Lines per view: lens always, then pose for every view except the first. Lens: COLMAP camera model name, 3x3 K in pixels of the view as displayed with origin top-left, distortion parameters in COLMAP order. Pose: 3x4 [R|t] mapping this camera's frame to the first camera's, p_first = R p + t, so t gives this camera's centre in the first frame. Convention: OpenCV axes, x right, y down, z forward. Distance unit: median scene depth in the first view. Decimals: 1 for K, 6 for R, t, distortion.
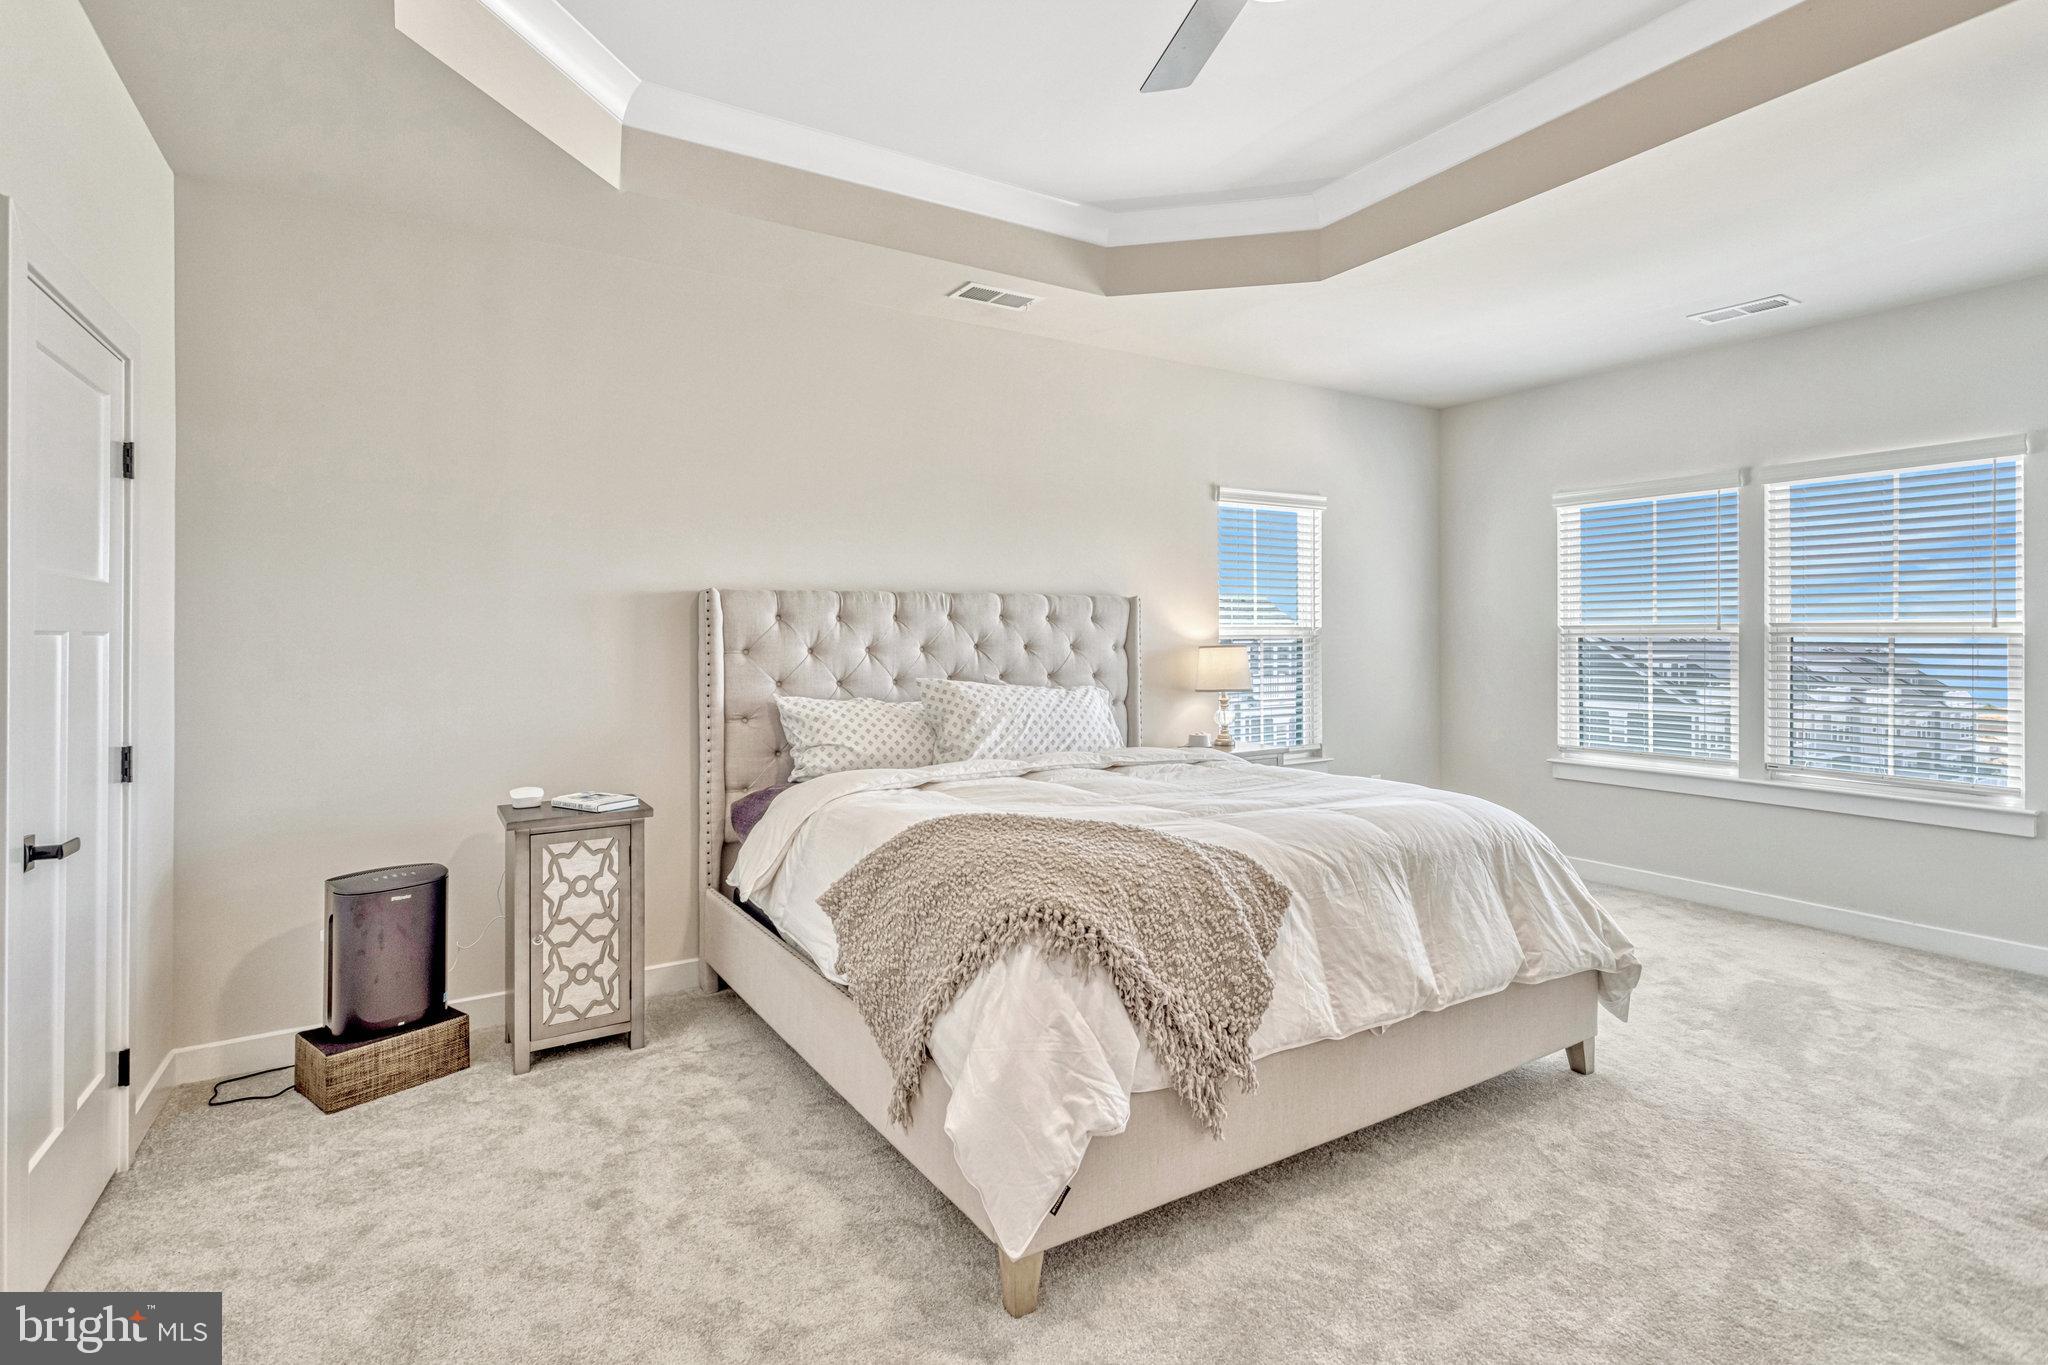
lens RADIAL K [[988.7, 0, 1025.1], [0, 988.7, 639.8], [0, 0, 1]] dist [0.002337, 0.002333]
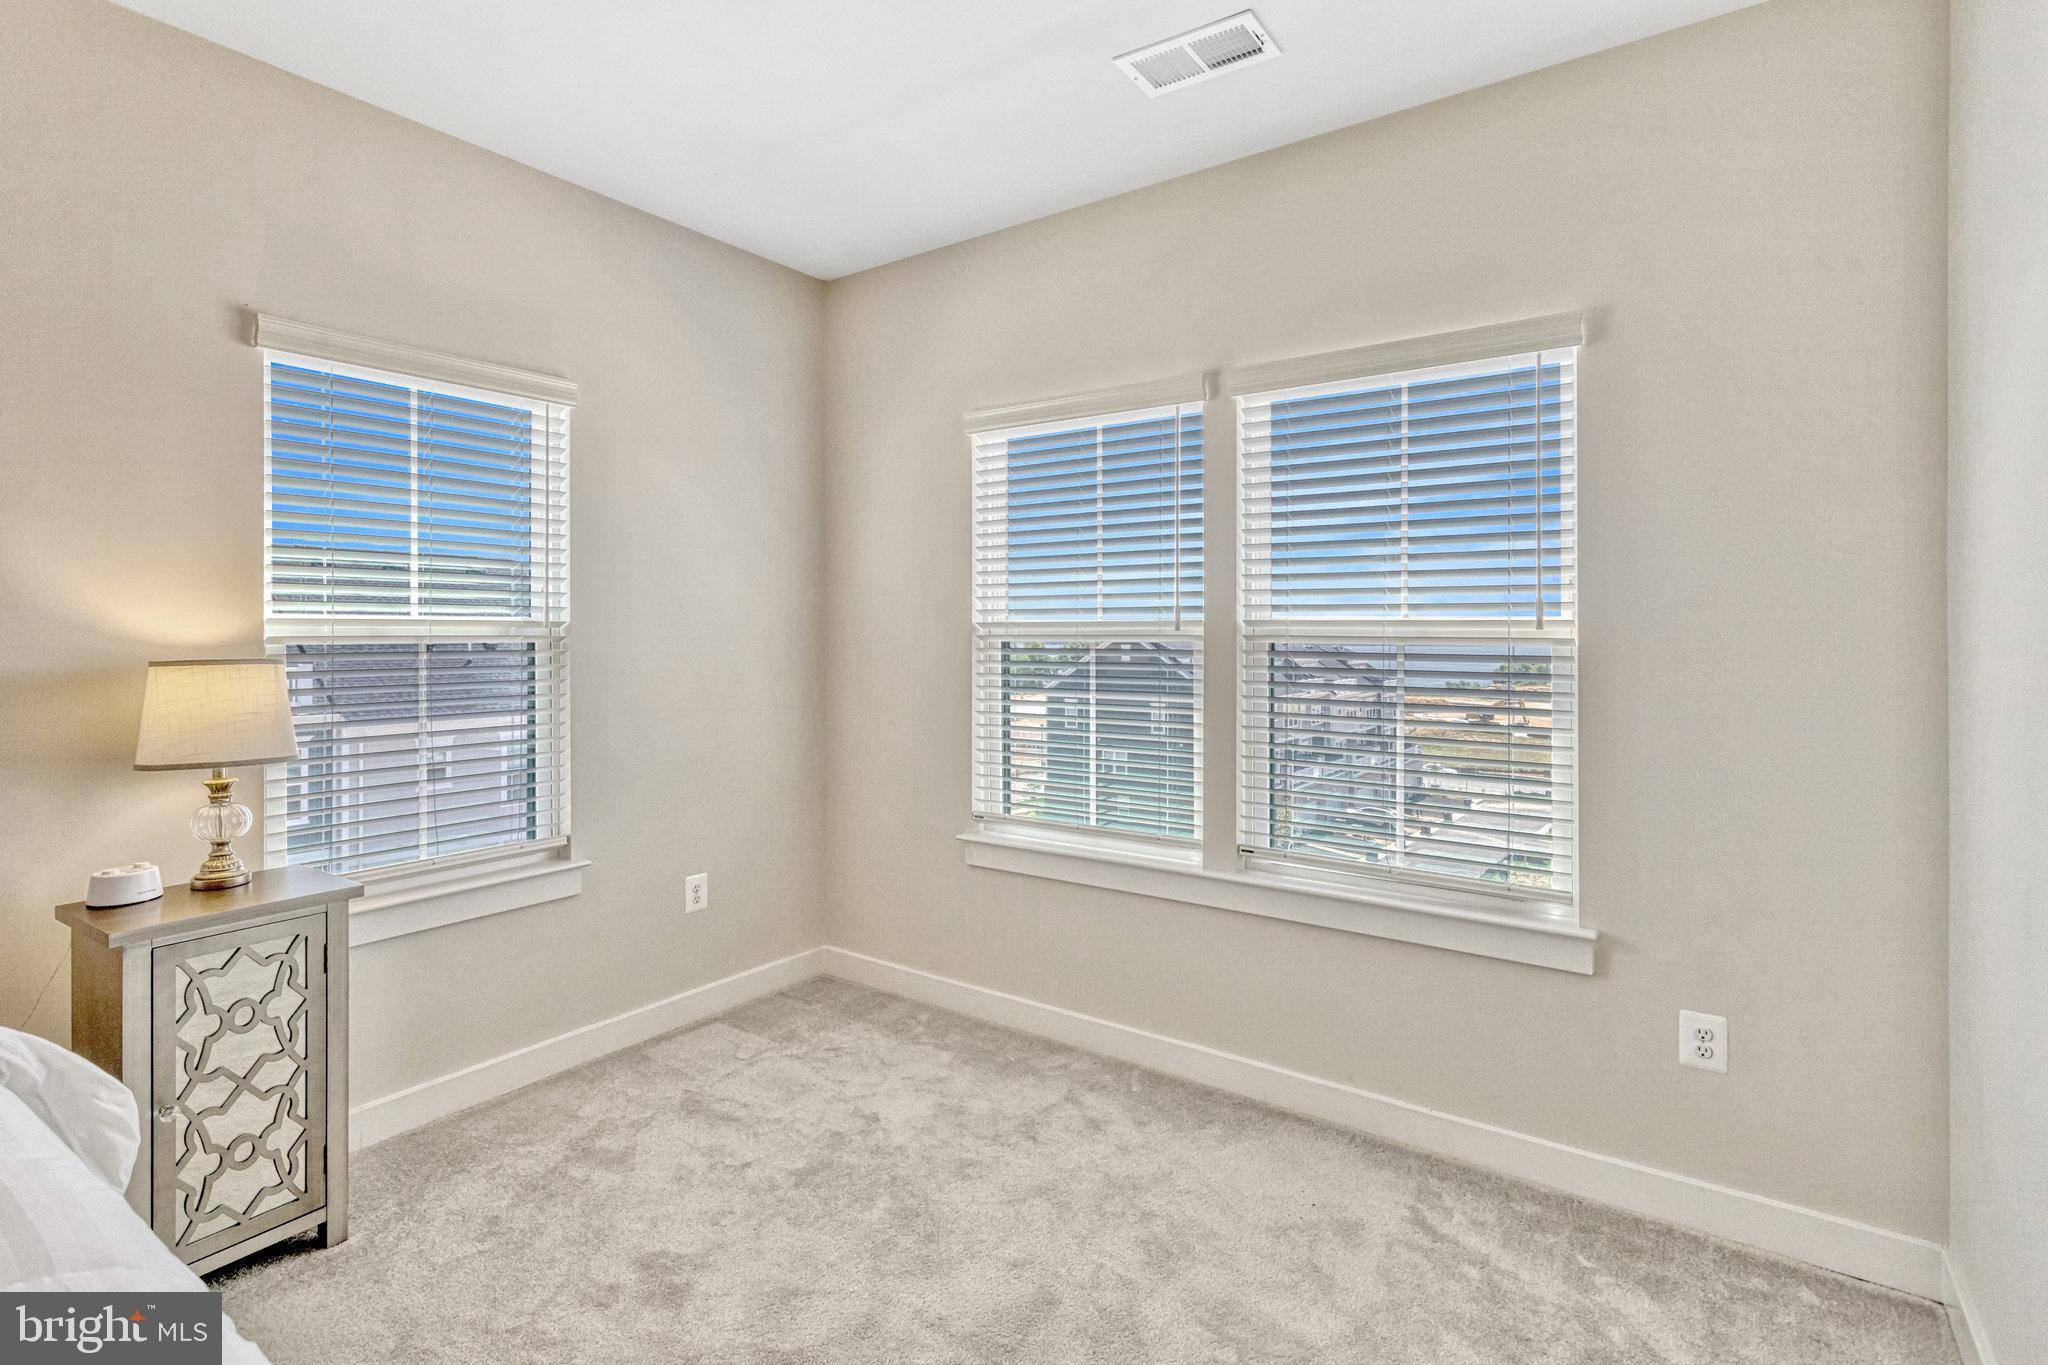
lens RADIAL K [[988.7, 0, 1025.1], [0, 988.7, 639.8], [0, 0, 1]] dist [0.002337, 0.002333]
pose [[0.922519, 0.001000, 0.385951, 0.439064], [-0.001983, 0.999996, 0.002149, -0.006303], [-0.385947, -0.002748, 0.922517, 0.547240]]
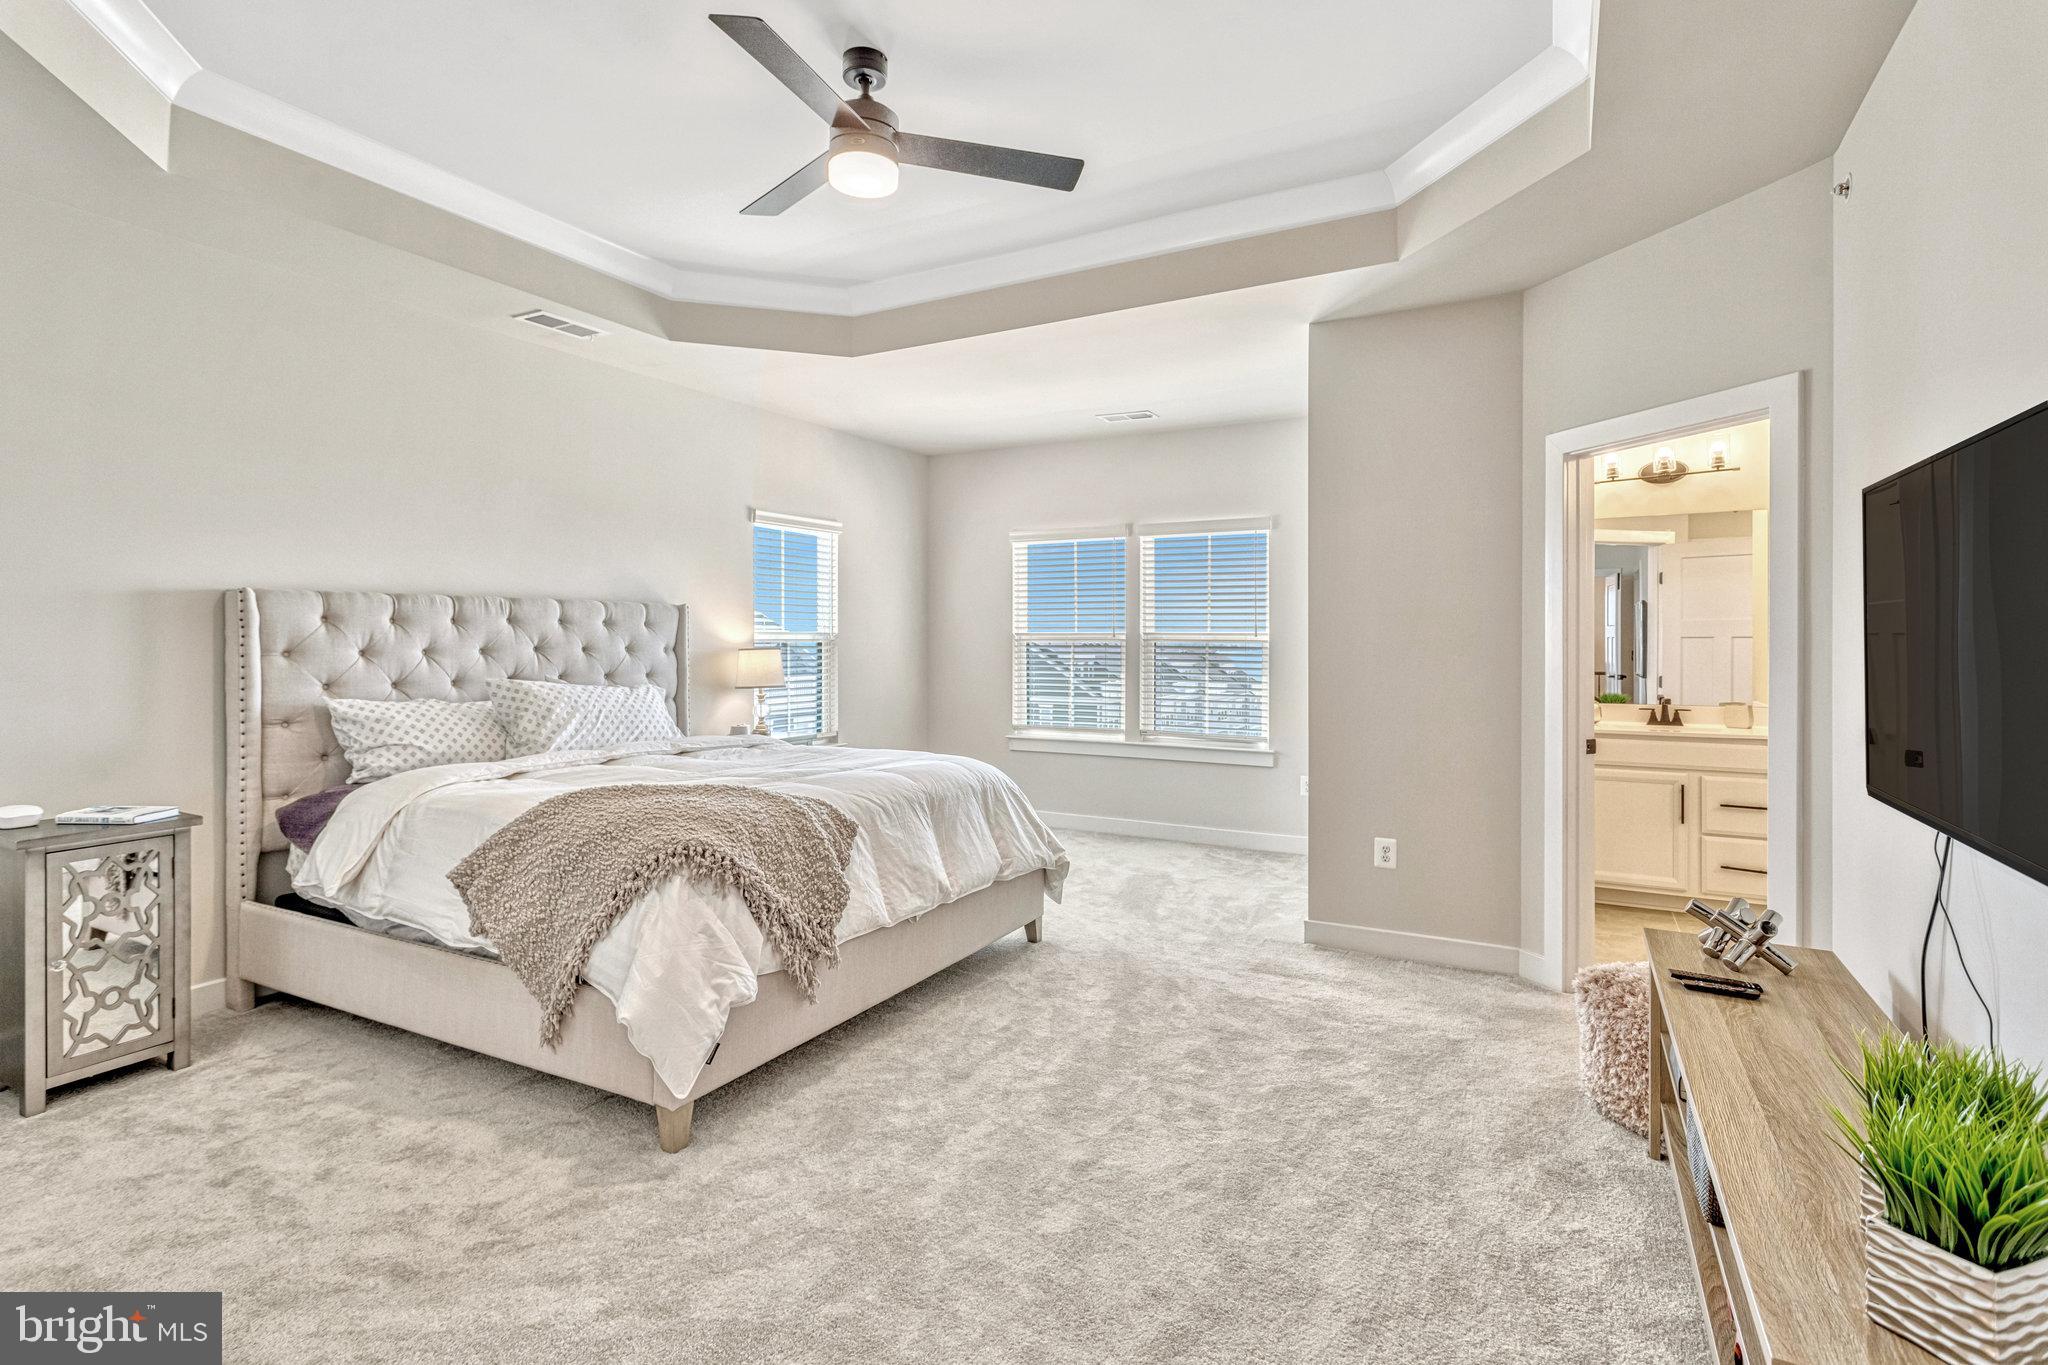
lens RADIAL K [[988.7, 0, 1025.1], [0, 988.7, 639.8], [0, 0, 1]] dist [0.002337, 0.002333]
pose [[0.868115, 0.004581, 0.496341, -0.126059], [-0.002548, 0.999985, -0.004773, 0.000816], [-0.496356, 0.002879, 0.868114, -0.185990]]
